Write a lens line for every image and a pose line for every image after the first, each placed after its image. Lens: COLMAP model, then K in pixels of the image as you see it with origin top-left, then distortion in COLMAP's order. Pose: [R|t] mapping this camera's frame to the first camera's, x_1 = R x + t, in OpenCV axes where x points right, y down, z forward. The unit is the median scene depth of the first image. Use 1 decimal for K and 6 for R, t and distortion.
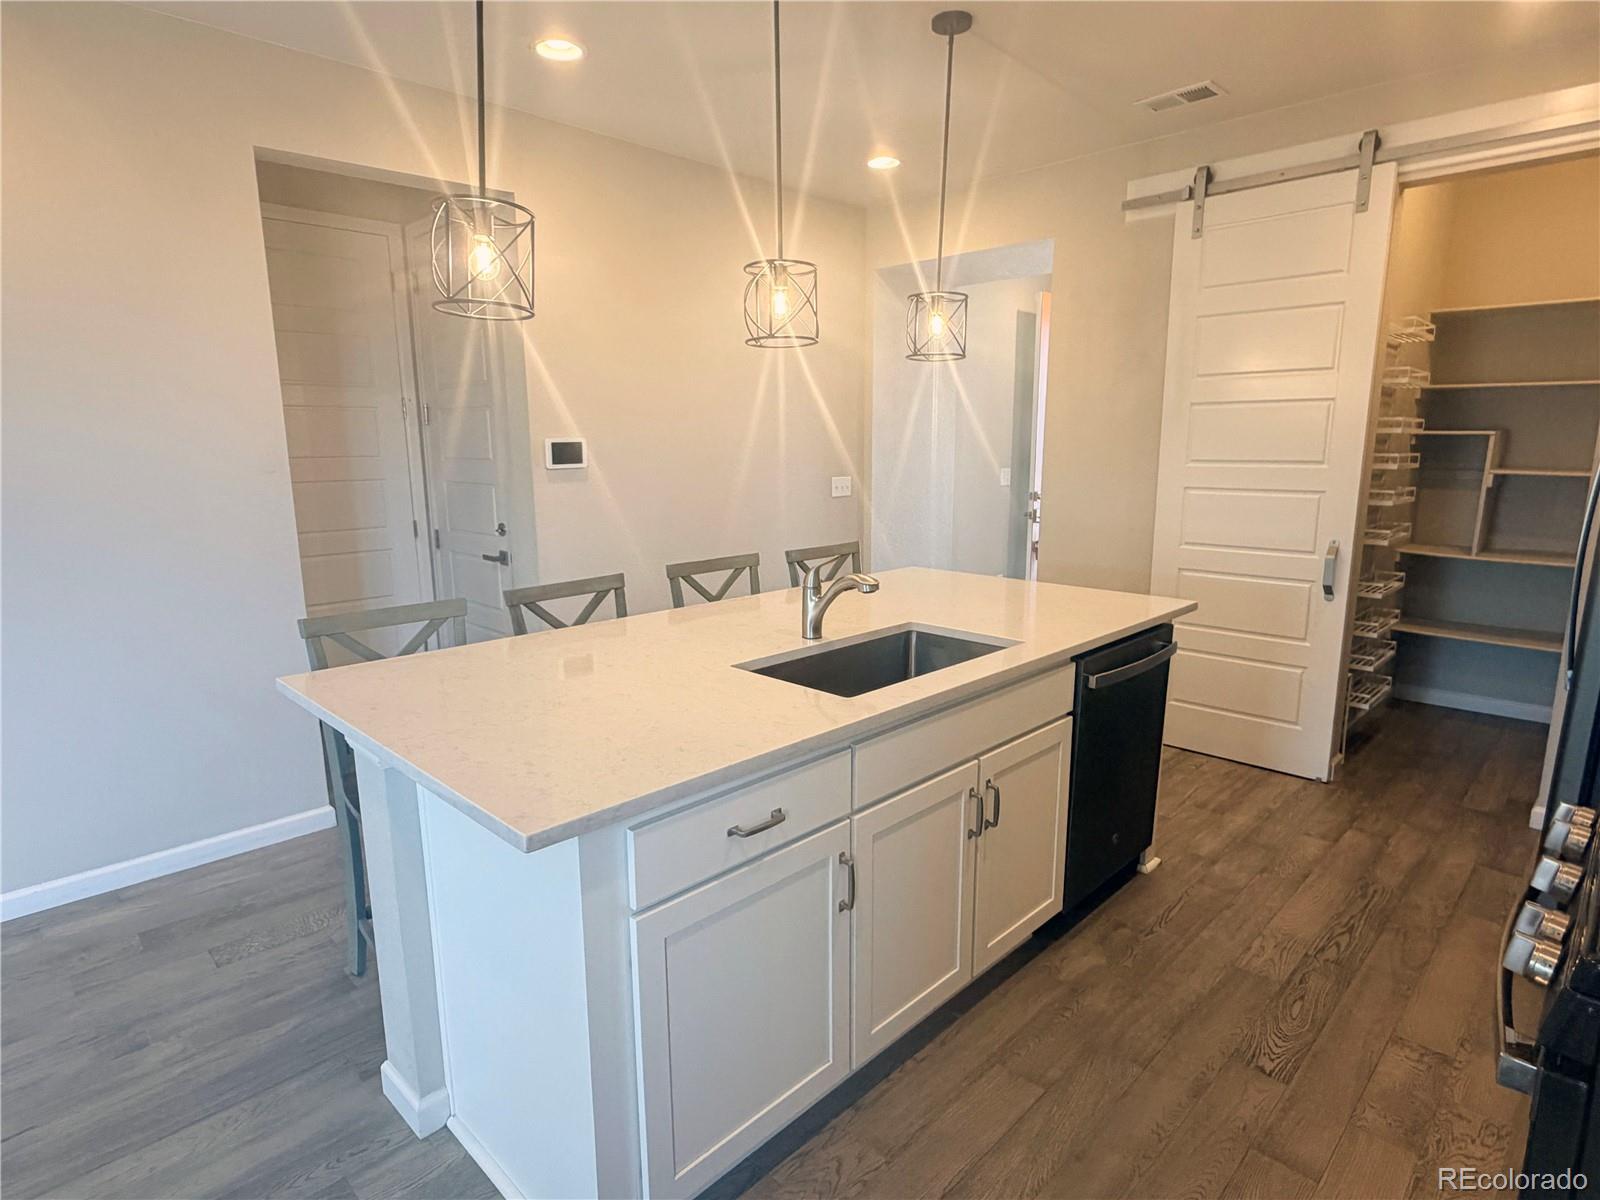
lens RADIAL K [[880.4, 0, 792.3], [0, 880.4, 606.3], [0, 0, 1]] dist [0.003768, -0.003019]
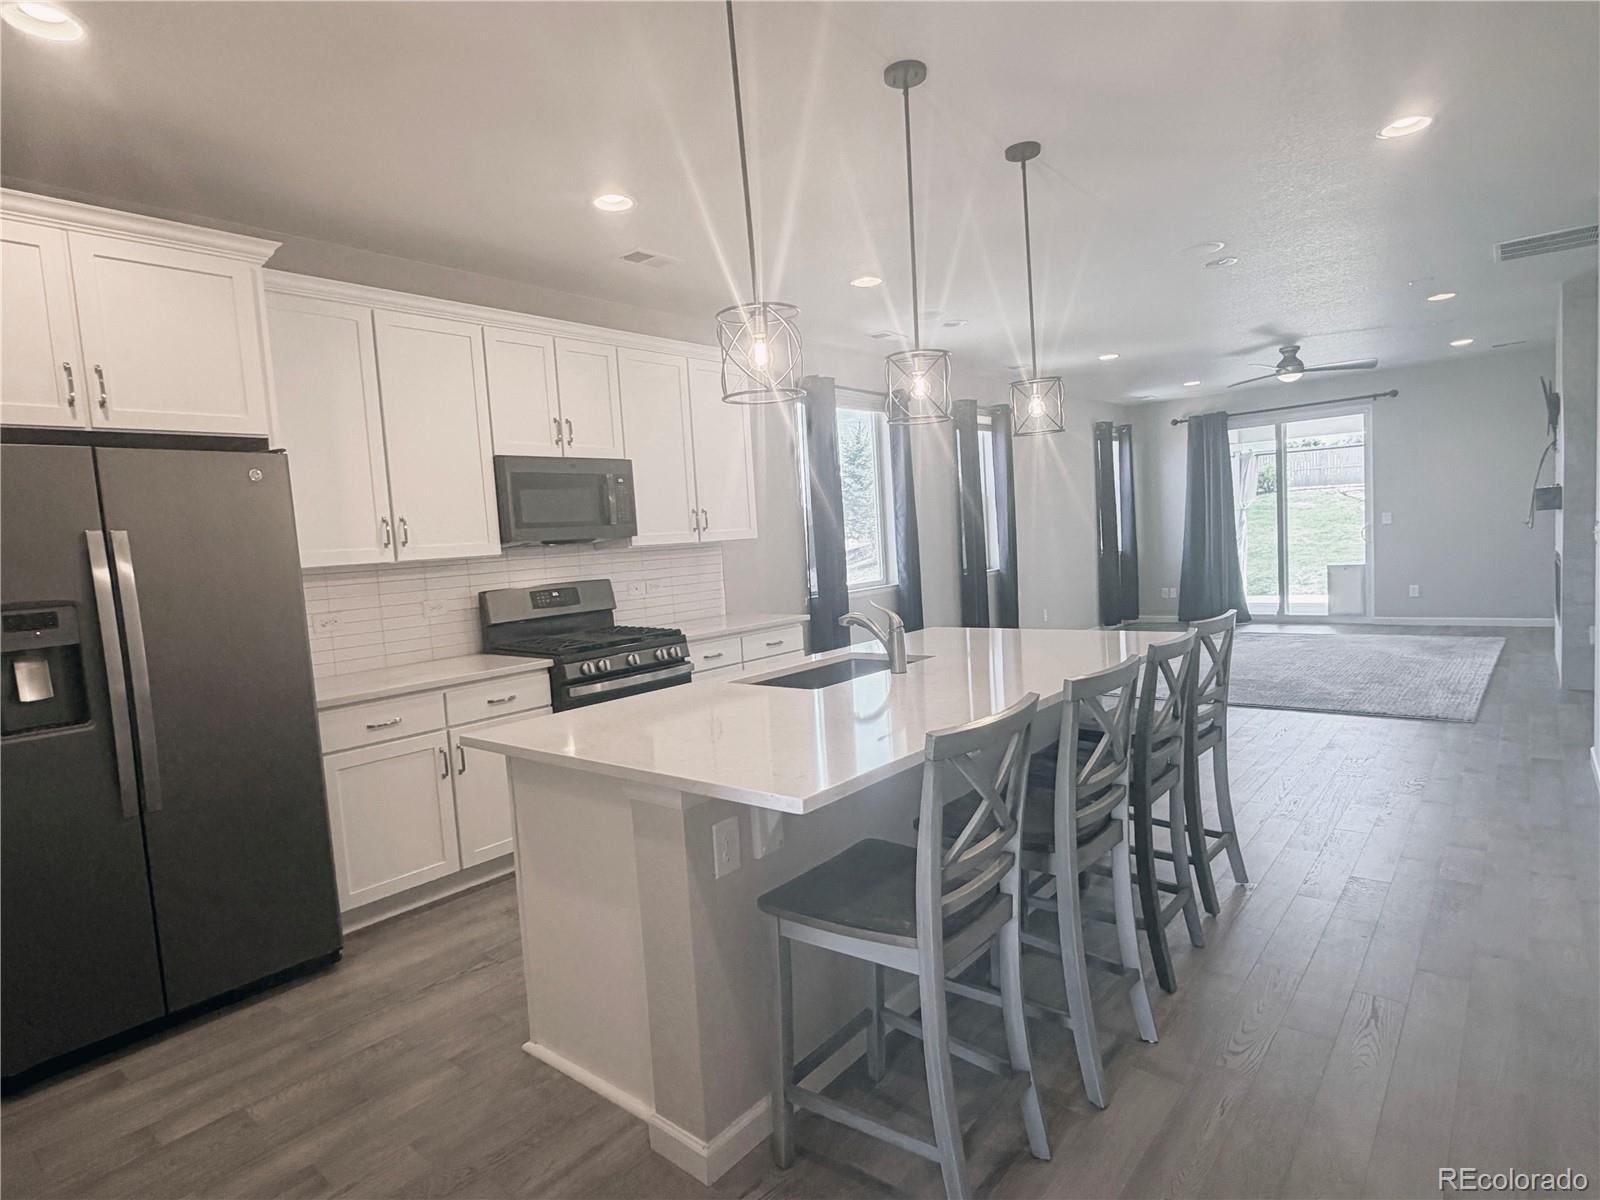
lens RADIAL K [[880.4, 0, 800.6], [0, 880.4, 603.8], [0, 0, 1]] dist [0.003768, -0.003019]
pose [[-0.993174, 0.075638, -0.088799, 0.195656], [0.049911, 0.963622, 0.262566, -0.286450], [0.105429, 0.256341, -0.960819, 1.608567]]
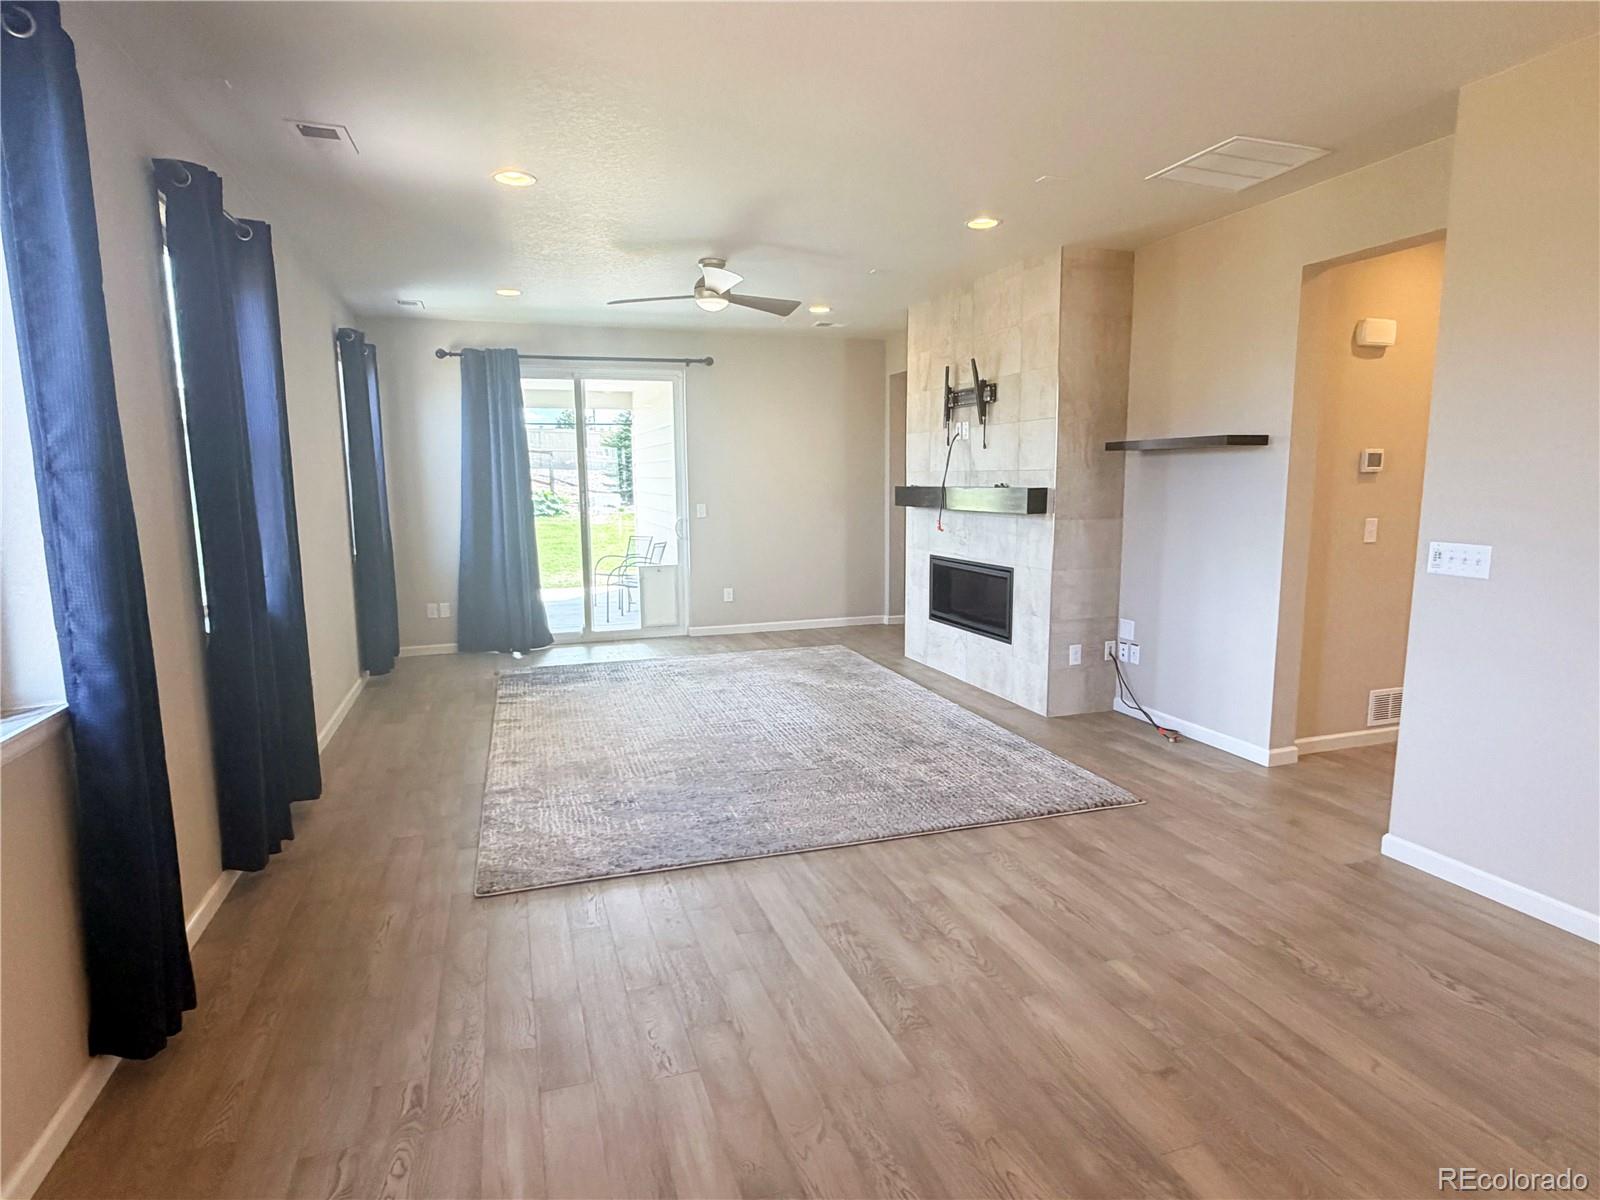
lens RADIAL K [[880.4, 0, 794.0], [0, 880.4, 603.1], [0, 0, 1]] dist [0.003768, -0.003019]
pose [[-0.452255, 0.134732, -0.881653, 0.064786], [-0.156835, 0.961107, 0.227325, -0.038700], [0.877991, 0.241083, -0.413534, 0.194738]]
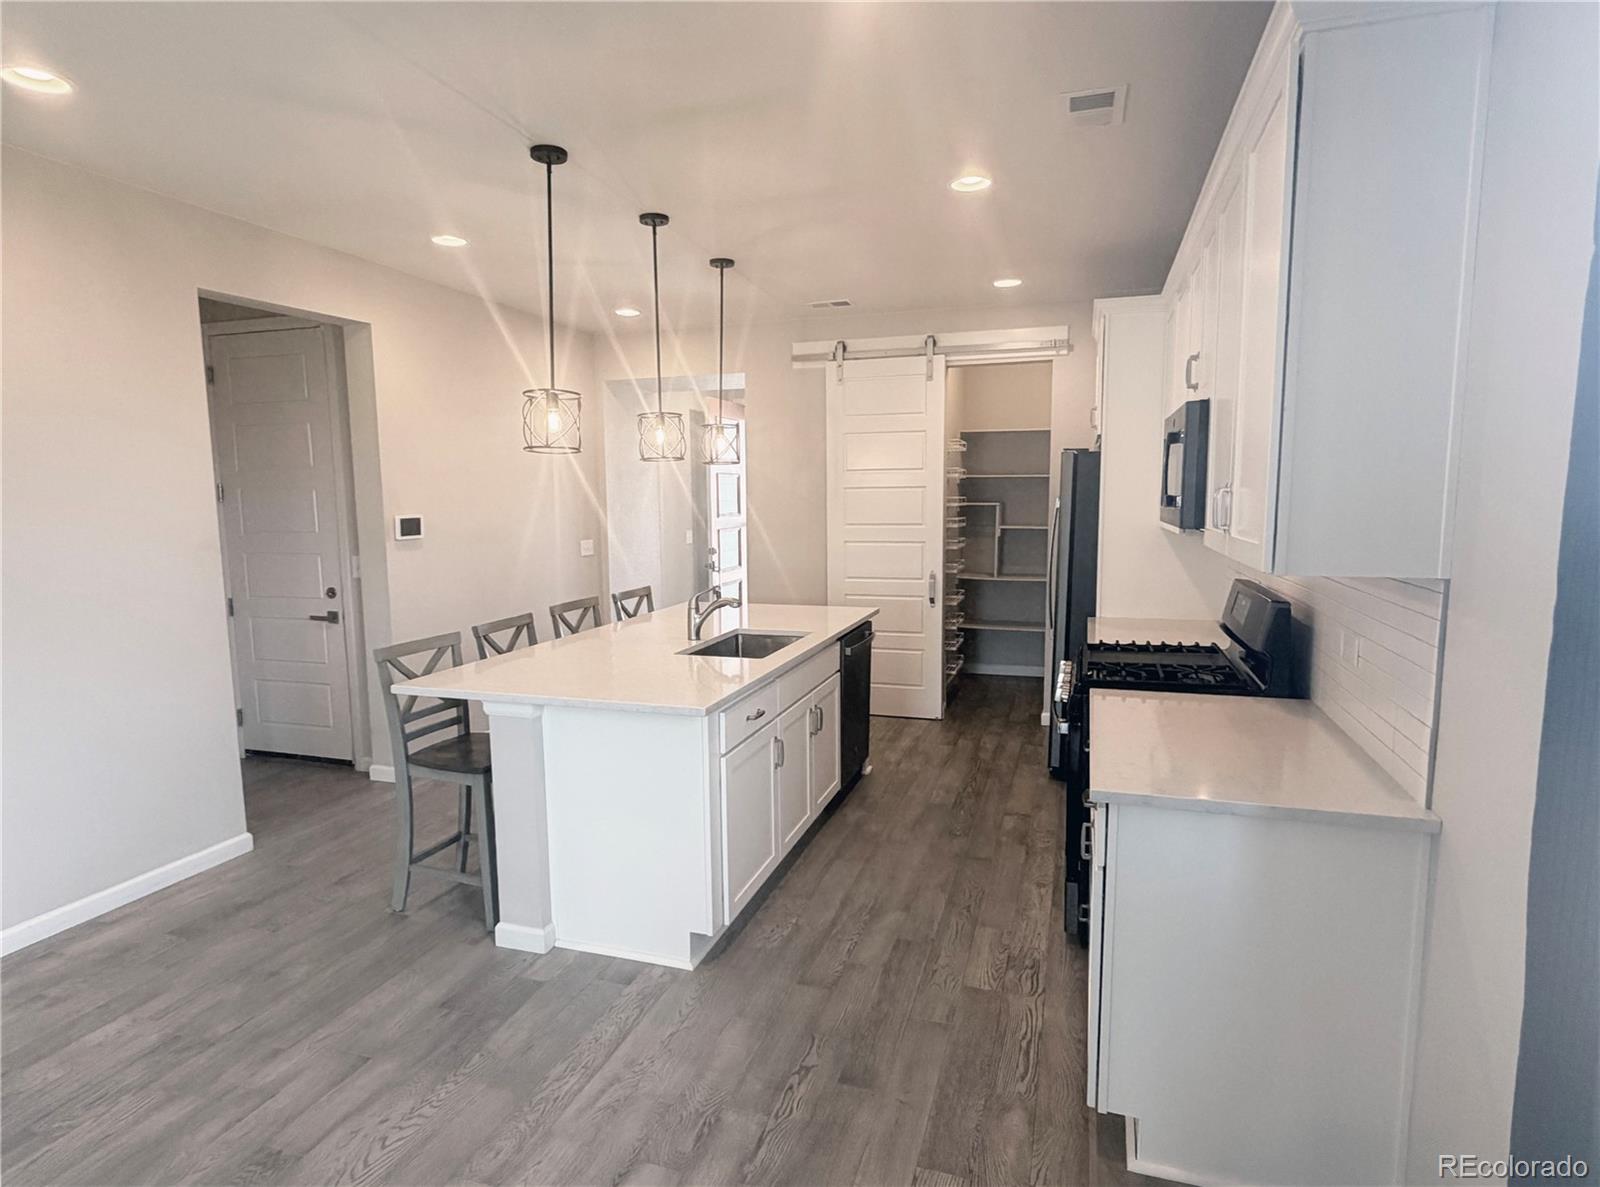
lens RADIAL K [[880.4, 0, 801.7], [0, 880.4, 602.0], [0, 0, 1]] dist [0.003768, -0.003019]
pose [[0.889899, -0.057368, 0.452536, -0.396577], [0.089062, 0.994819, -0.049024, 0.047553], [-0.447379, 0.083930, 0.890398, -0.400173]]
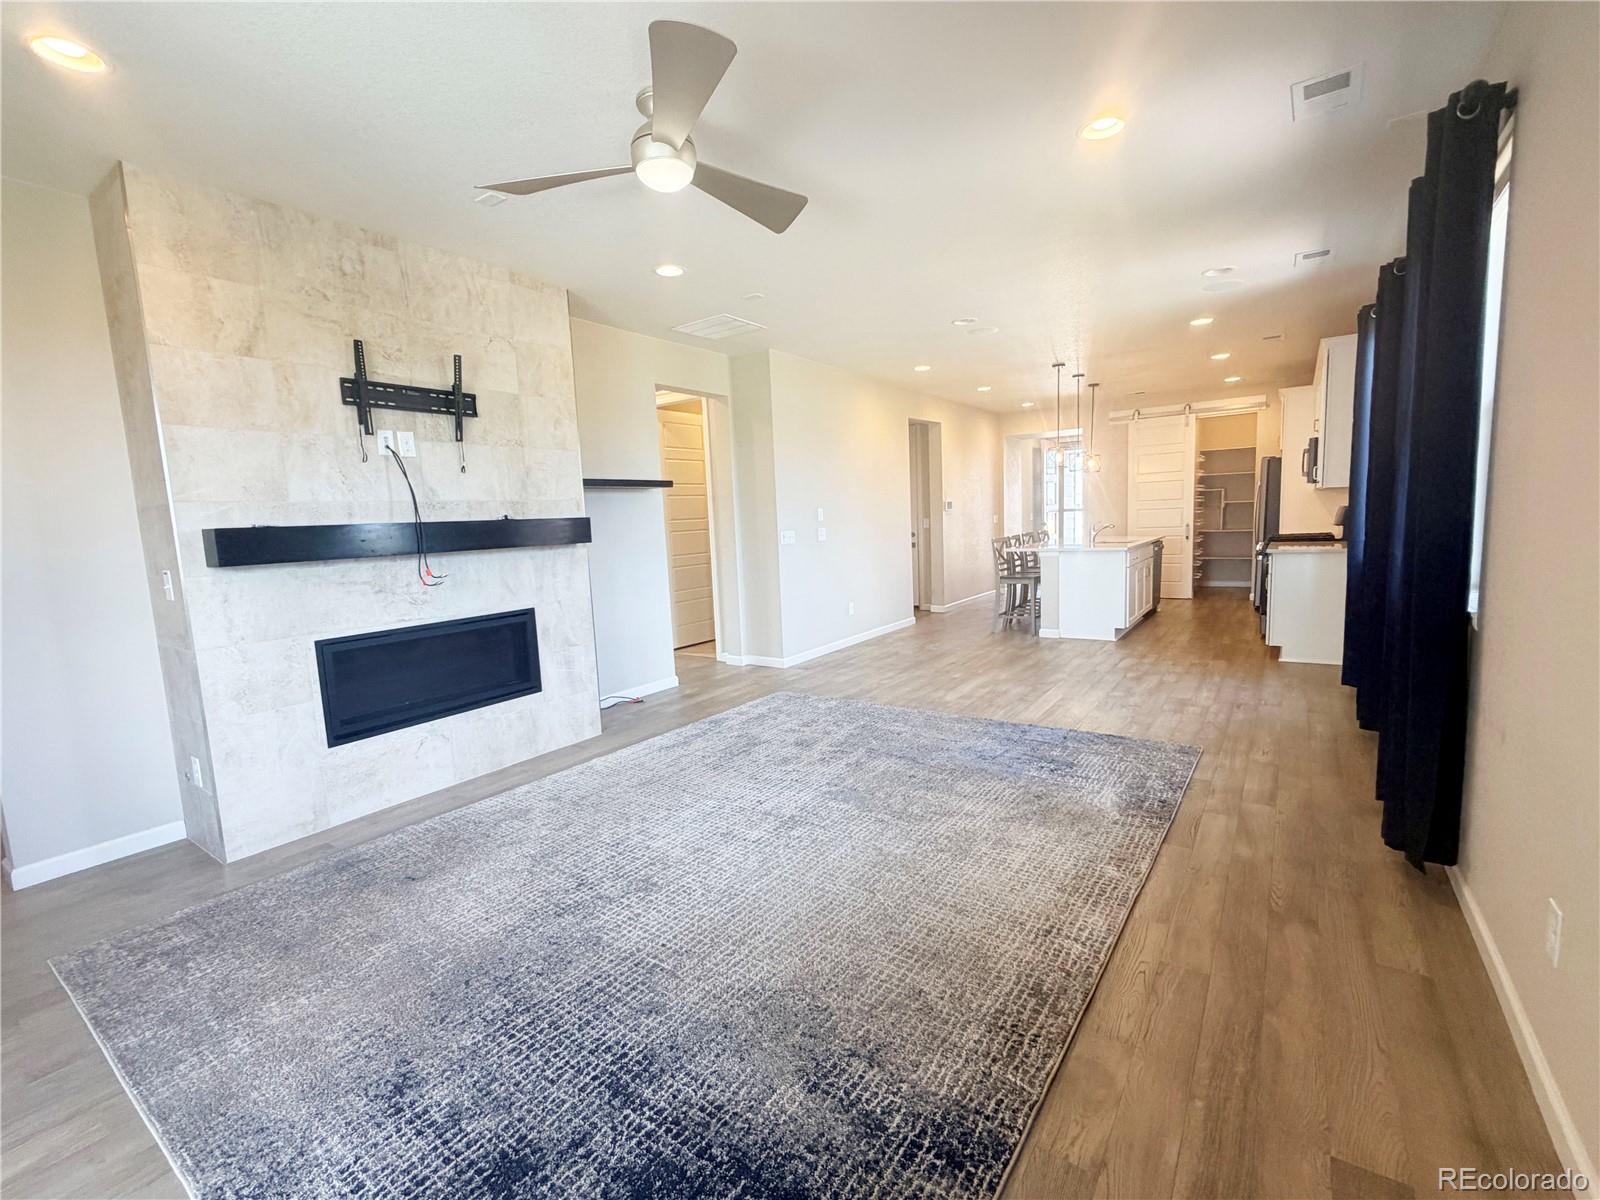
lens RADIAL K [[712.6, 0, 797.4], [0, 712.6, 599.8], [0, 0, 1]] dist [-0.001398, -0.001701]
pose [[0.983928, -0.057142, 0.169178, -1.413934], [0.070097, 0.994966, -0.071617, 0.330078], [-0.164234, 0.082325, 0.982980, -1.484601]]
